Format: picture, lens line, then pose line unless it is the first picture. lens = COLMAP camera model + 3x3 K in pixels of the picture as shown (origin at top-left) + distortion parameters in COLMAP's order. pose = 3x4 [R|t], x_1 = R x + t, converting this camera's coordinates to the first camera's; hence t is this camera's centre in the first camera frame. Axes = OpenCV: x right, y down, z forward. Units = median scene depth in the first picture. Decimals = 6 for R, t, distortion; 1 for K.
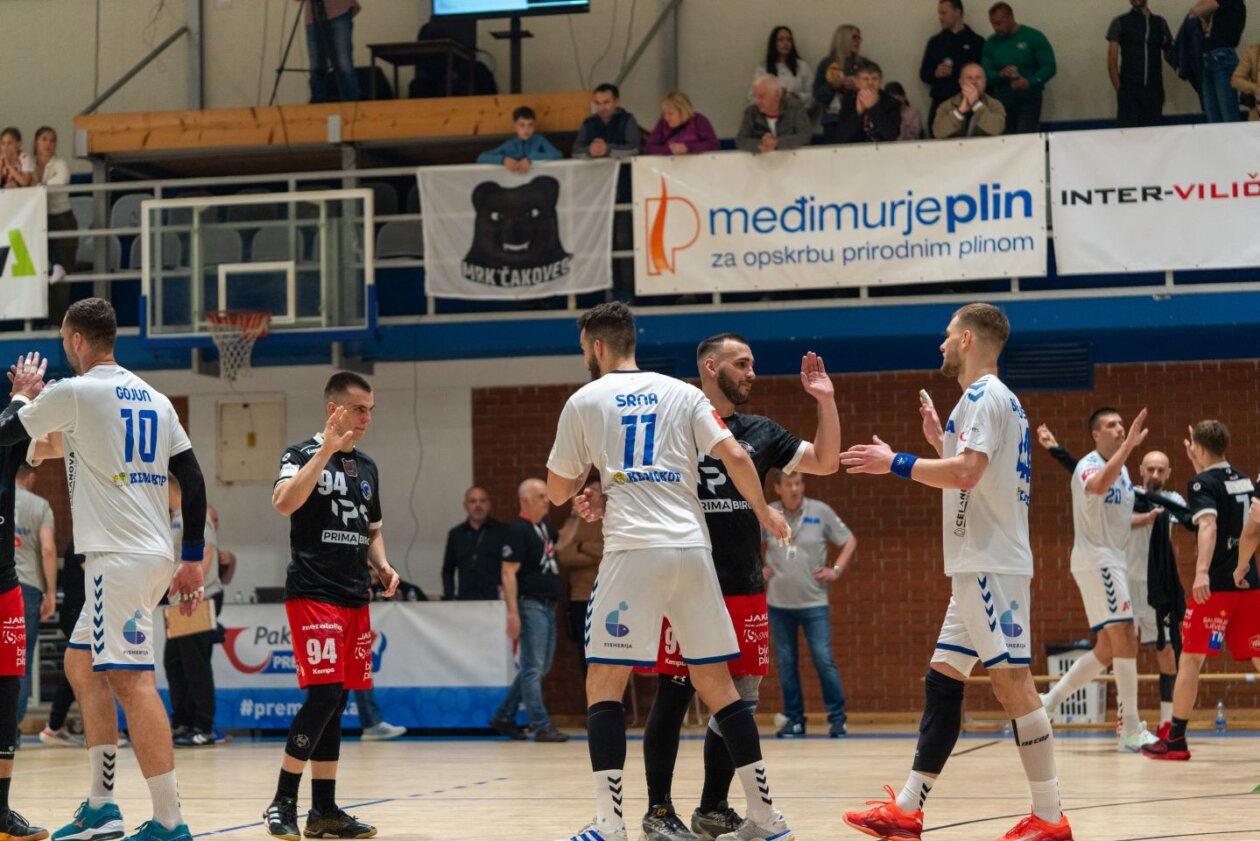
lens RADIAL K [[3268.0, 0, 598.4], [0, 3268.0, 418.7], [0, 0, 1]] dist [0.022838, -0.279572]
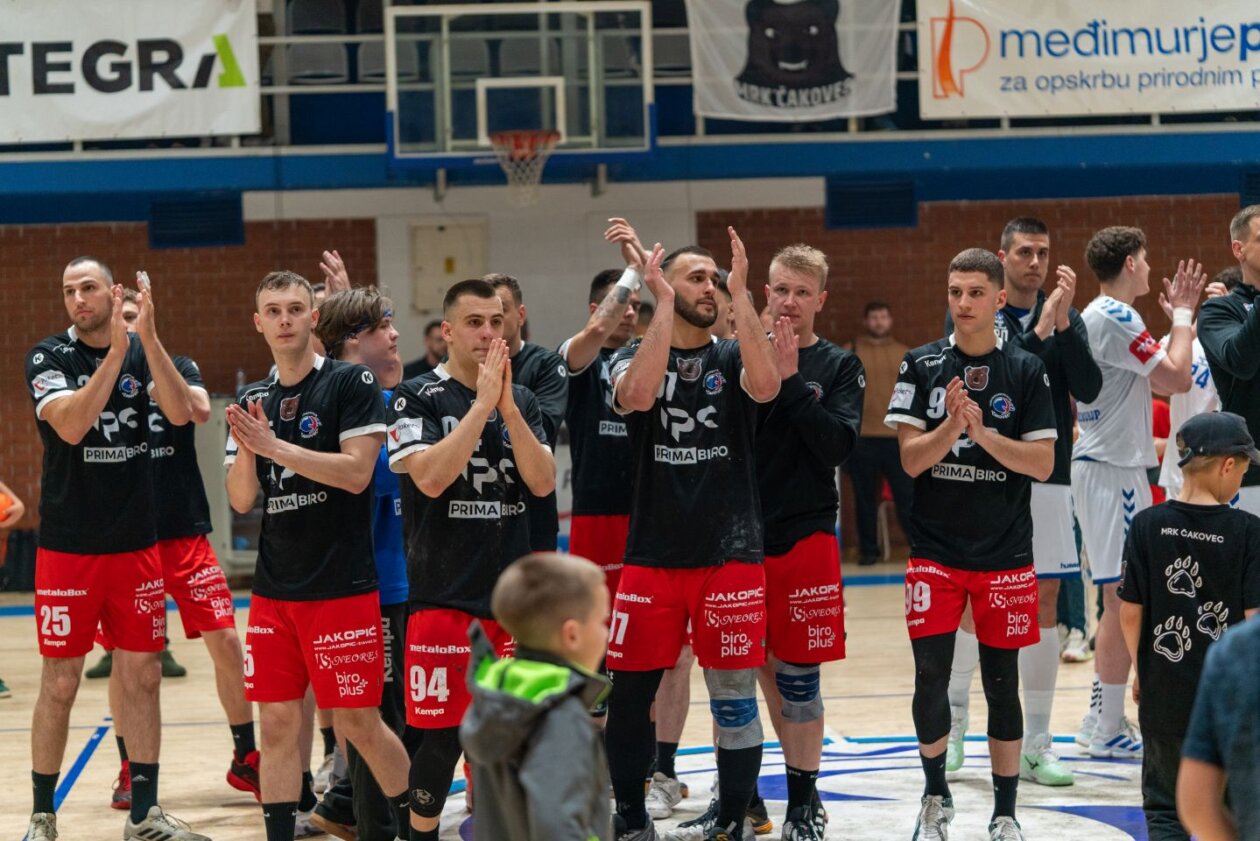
lens RADIAL K [[3260.6, 0, 630.0], [0, 3260.6, 420.5], [0, 0, 1]] dist [0.026271, -0.464878]
pose [[0.942676, -0.019791, 0.333123, -0.391755], [-0.003648, 0.997569, 0.069591, -0.015303], [-0.333690, -0.066817, 0.940312, 0.112923]]
